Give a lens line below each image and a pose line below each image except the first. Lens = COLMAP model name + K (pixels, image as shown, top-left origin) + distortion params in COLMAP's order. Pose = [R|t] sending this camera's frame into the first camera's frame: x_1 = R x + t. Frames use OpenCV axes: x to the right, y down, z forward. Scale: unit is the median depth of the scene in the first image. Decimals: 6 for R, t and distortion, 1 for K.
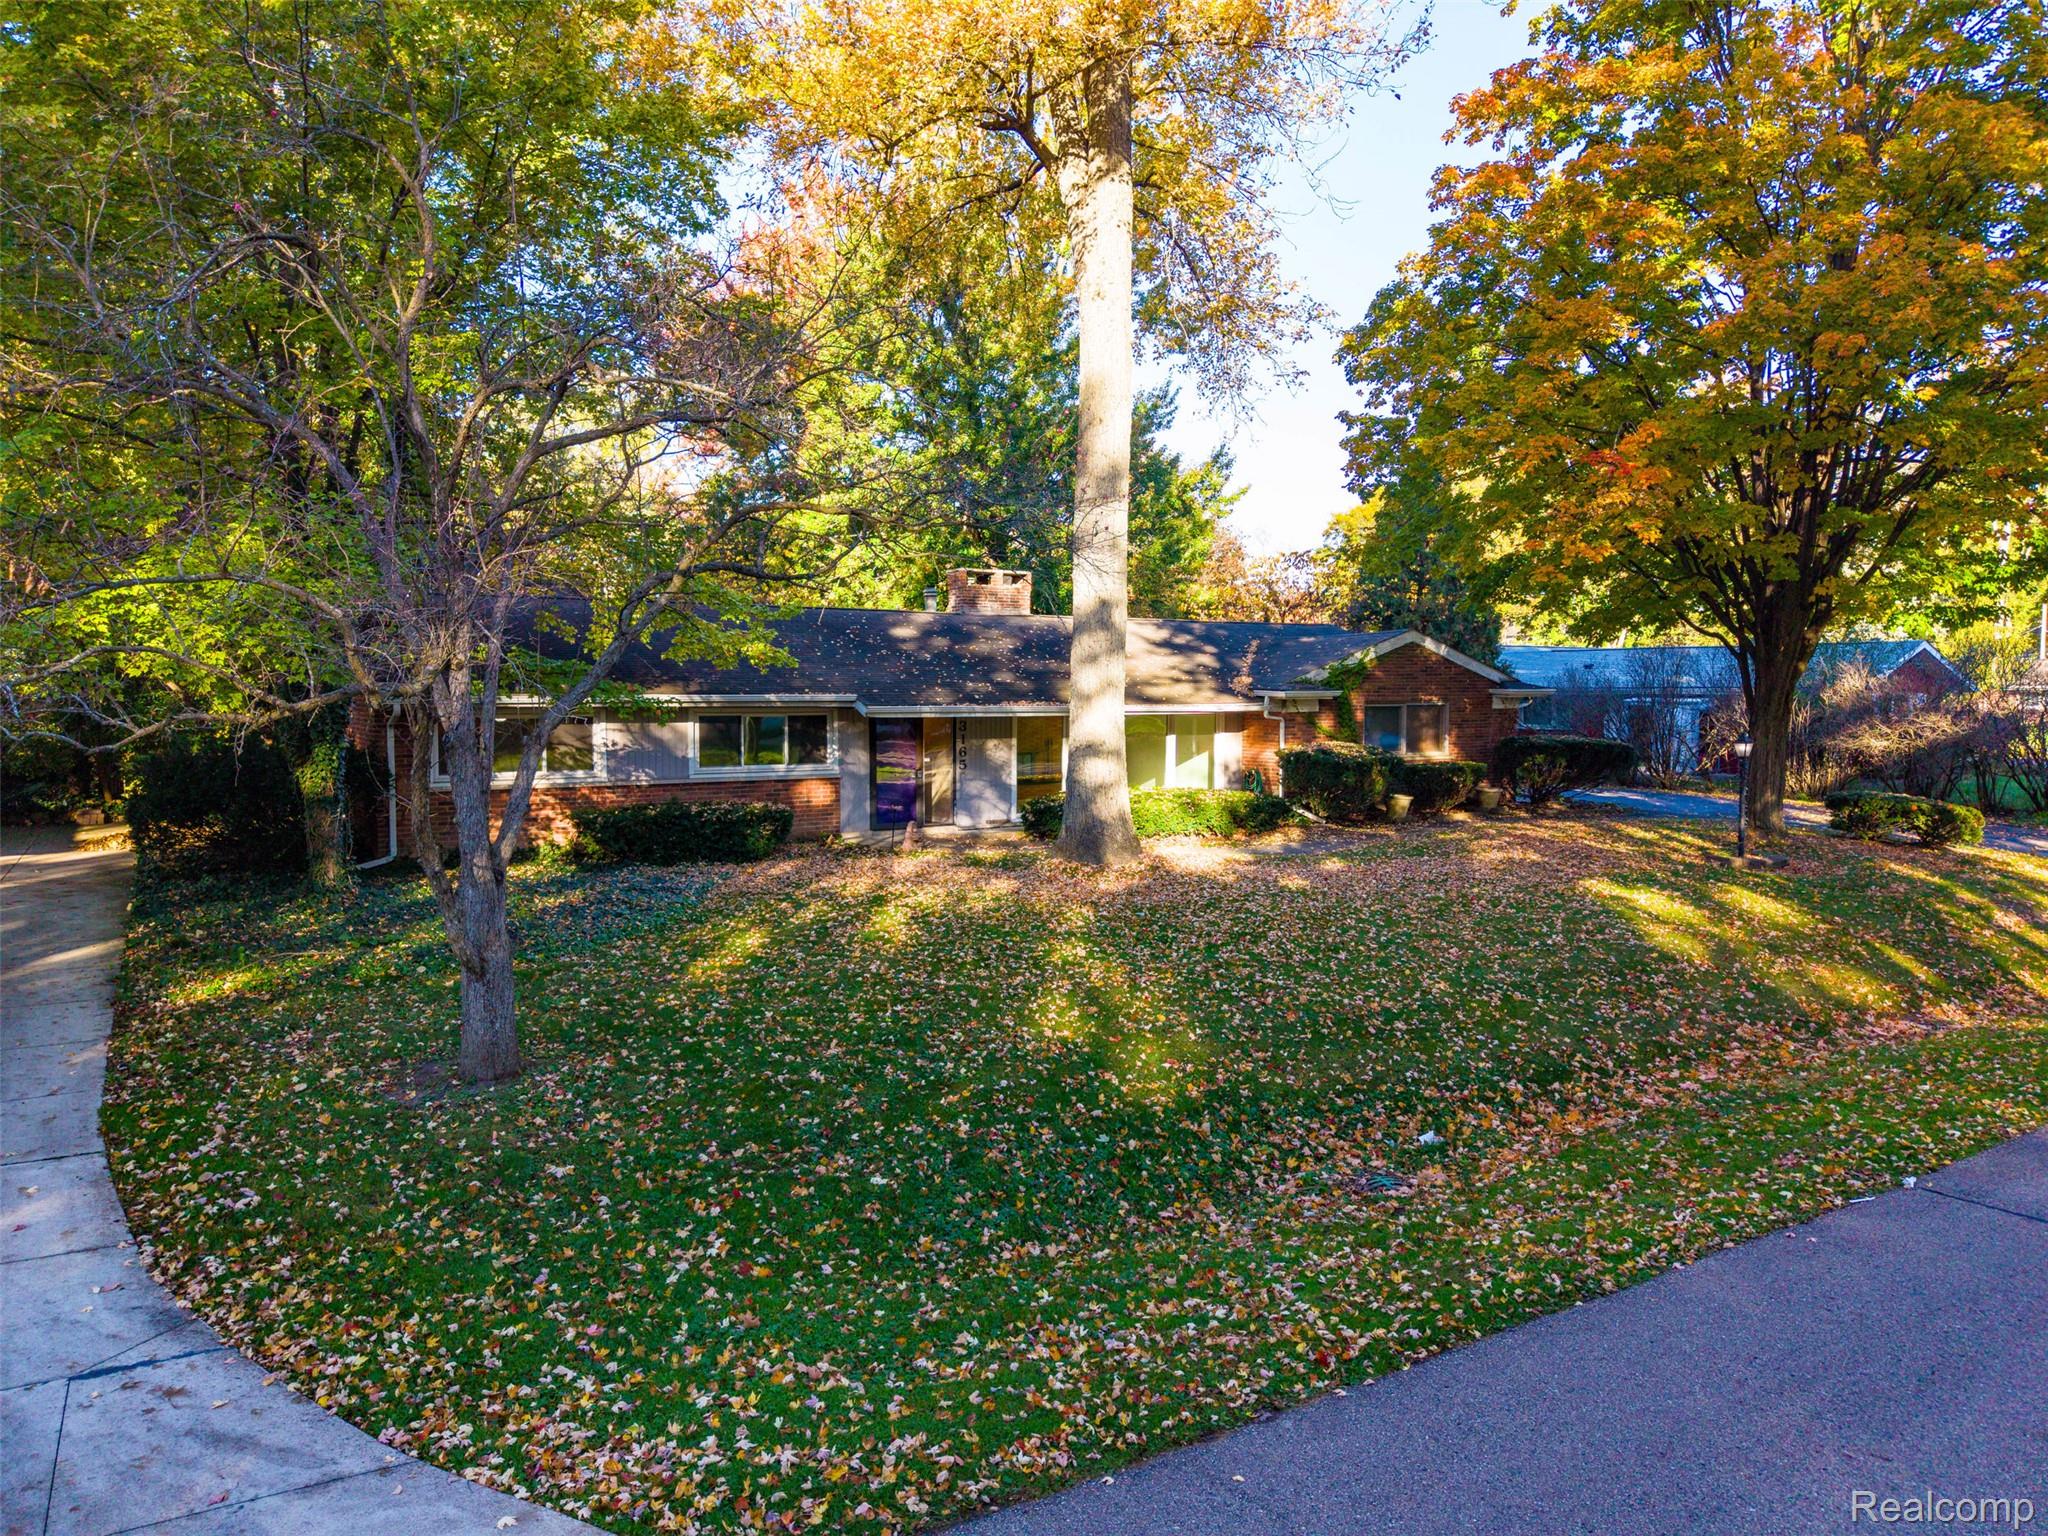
lens RADIAL K [[1374.7, 0, 1017.0], [0, 1374.7, 762.3], [0, 0, 1]] dist [0.002758, -0.000155]
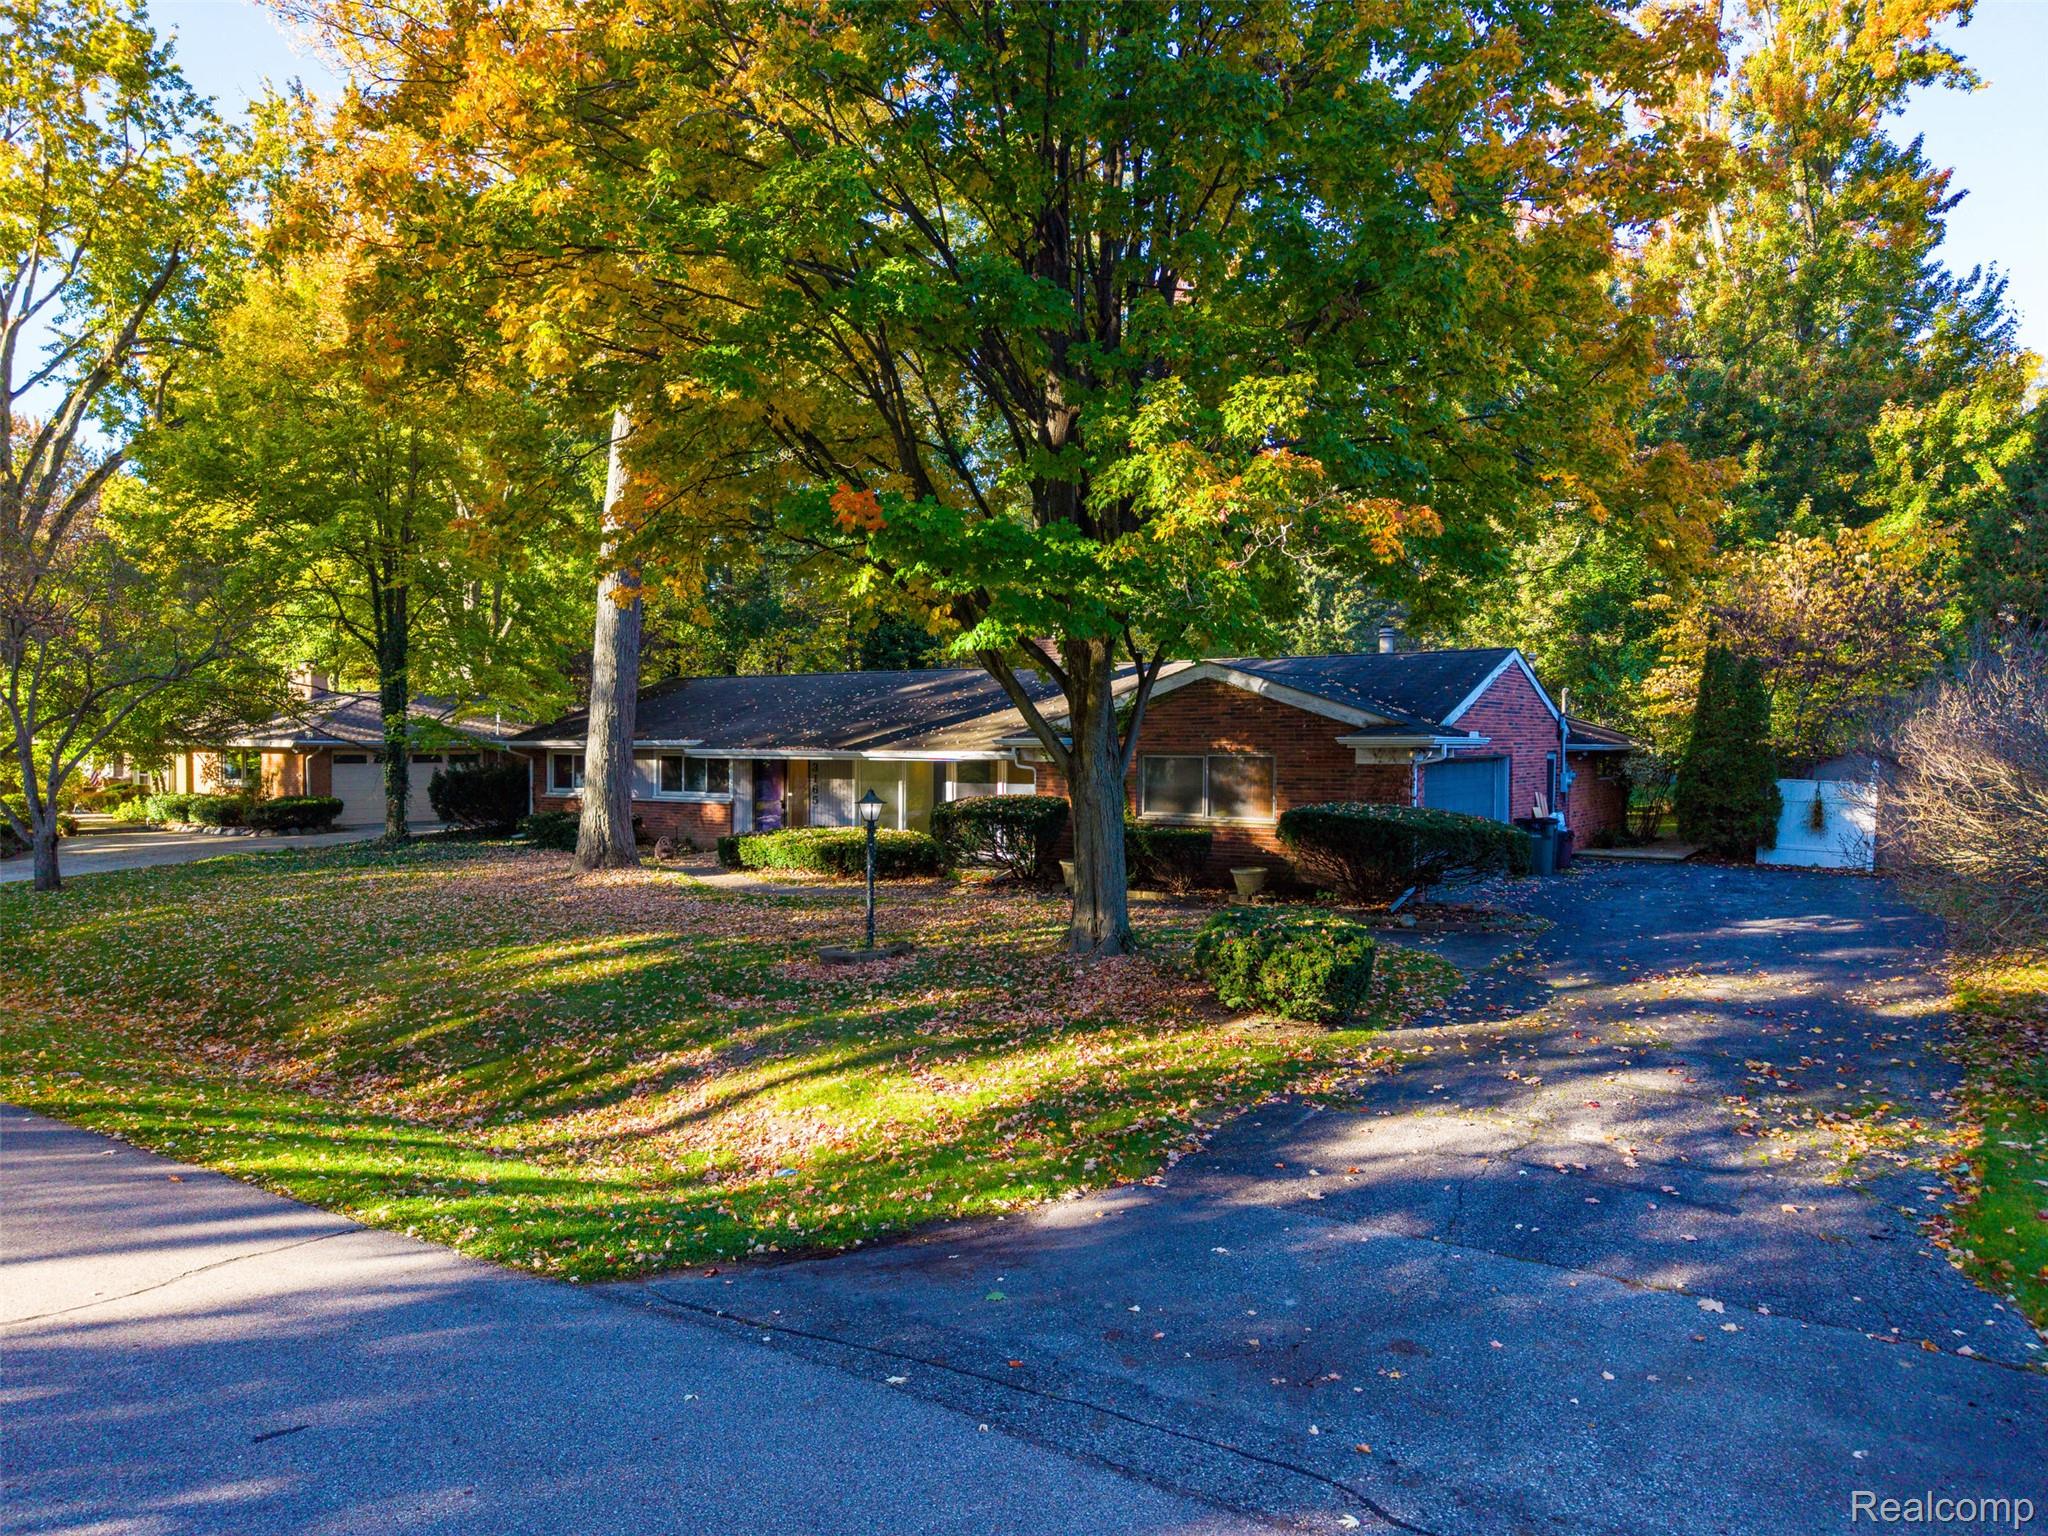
lens RADIAL K [[1374.7, 0, 1017.0], [0, 1374.7, 762.3], [0, 0, 1]] dist [0.002758, -0.000155]
pose [[0.398399, 0.015719, -0.917078, 1.227423], [-0.048644, 0.998808, -0.004012, -0.037528], [0.915922, 0.046208, 0.398688, 0.734783]]
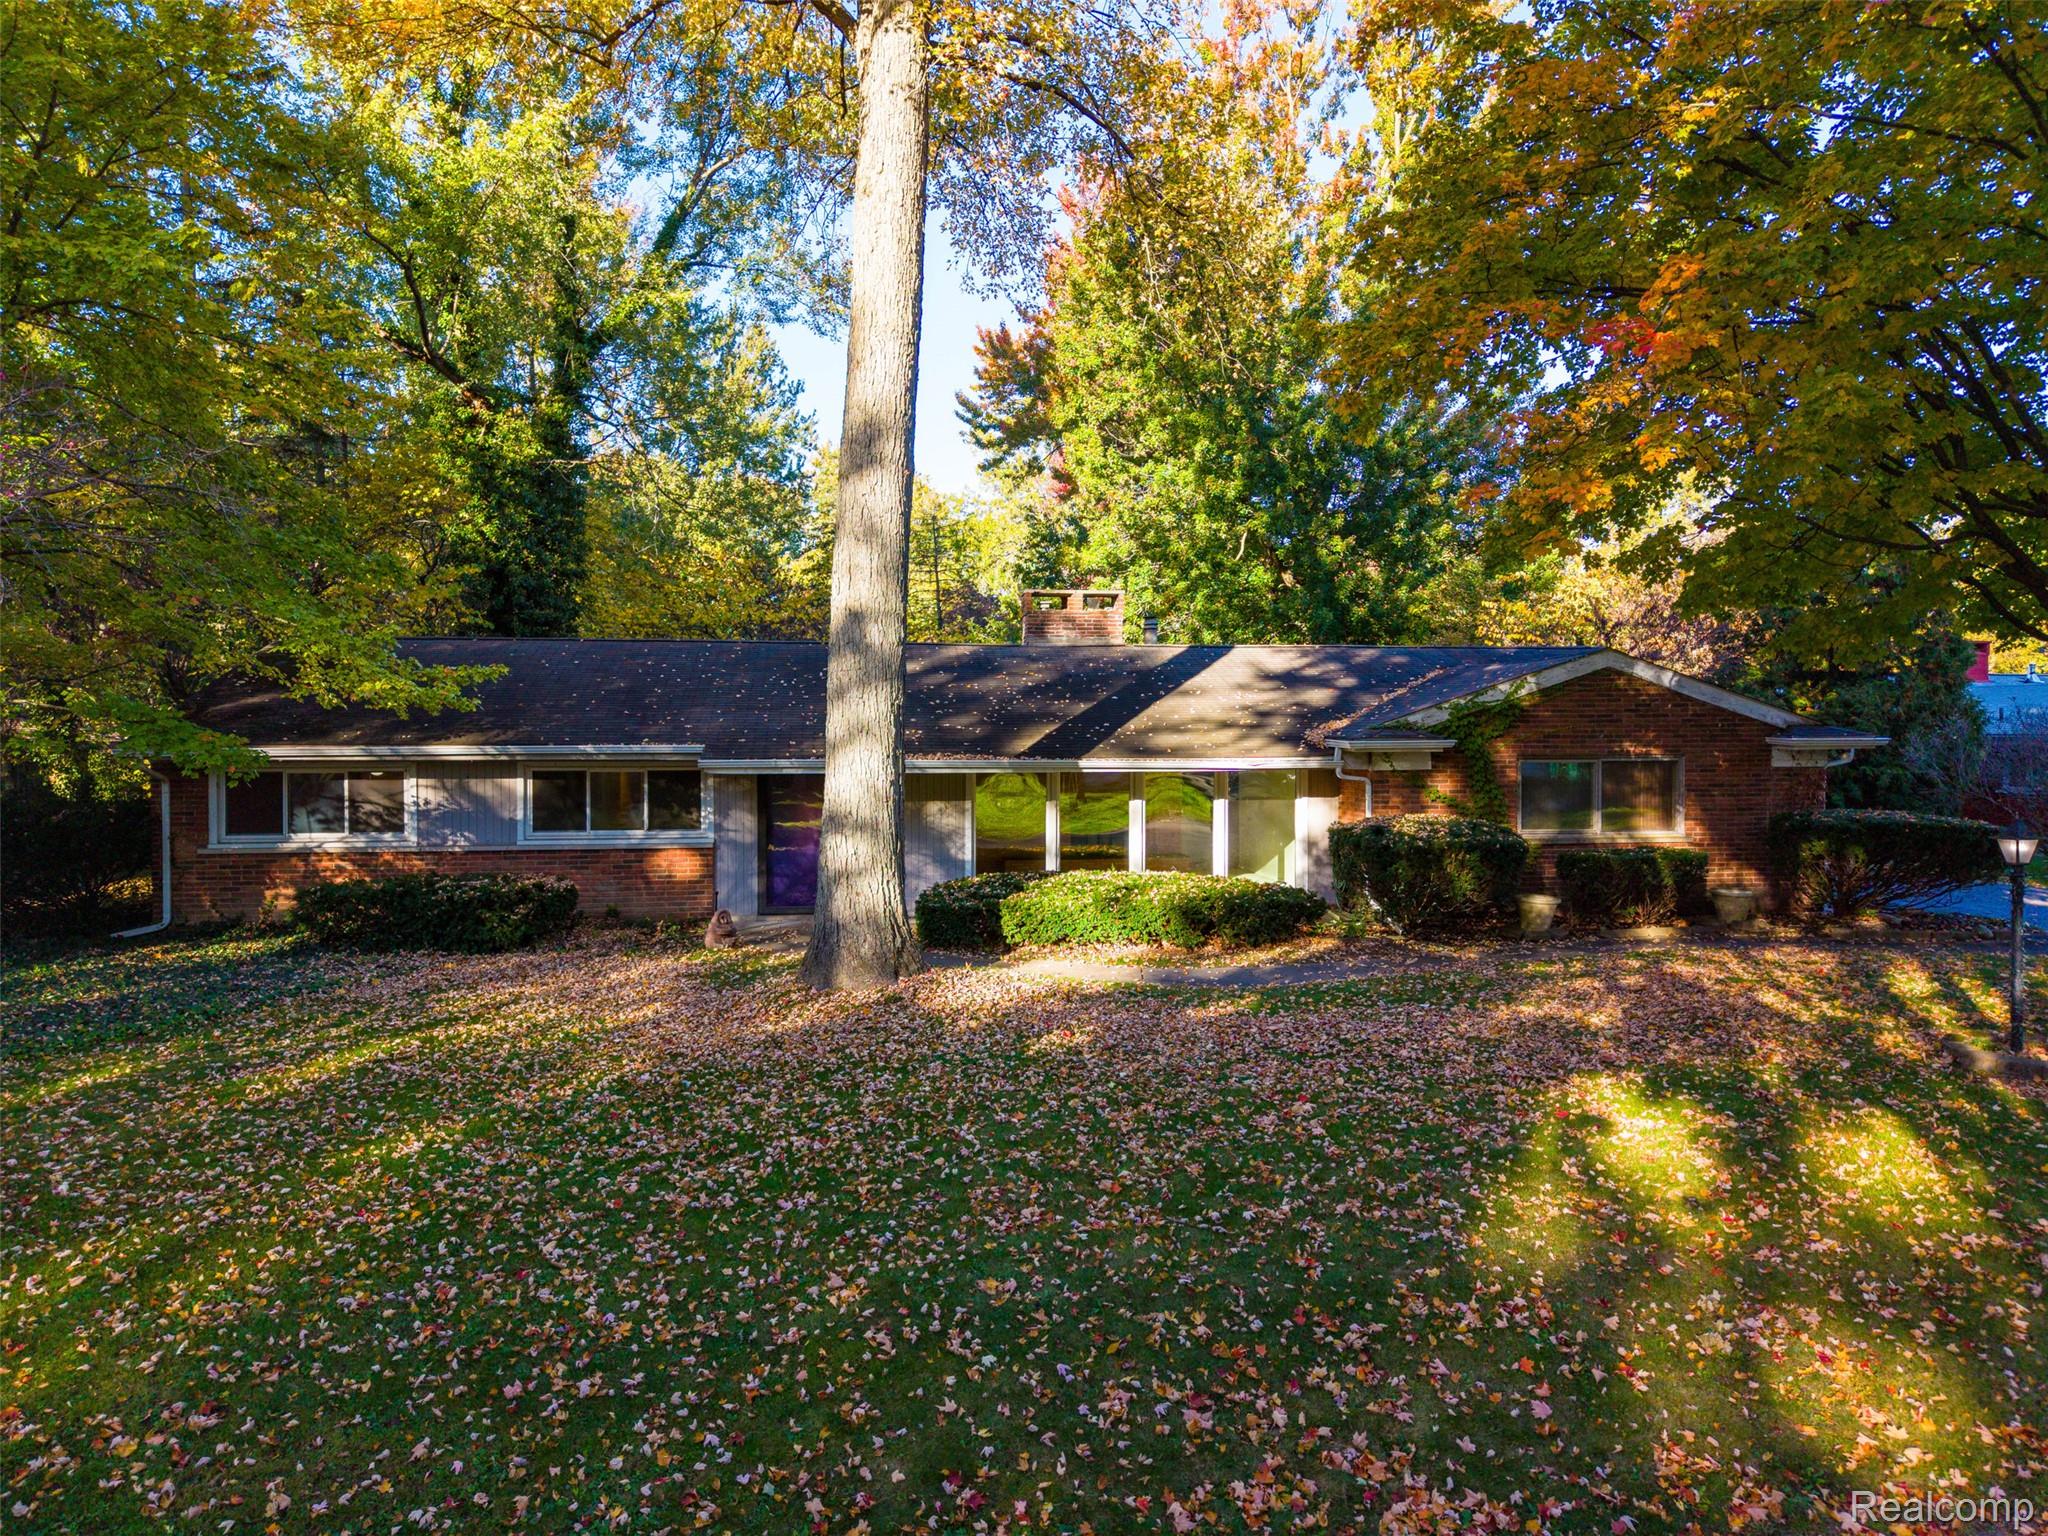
lens RADIAL K [[1374.7, 0, 1017.0], [0, 1374.7, 762.3], [0, 0, 1]] dist [0.002758, -0.000155]
pose [[0.919102, 0.003305, -0.394006, 0.360587], [-0.019197, 0.999153, -0.036400, -0.013404], [0.393552, 0.041019, 0.918387, 0.331704]]
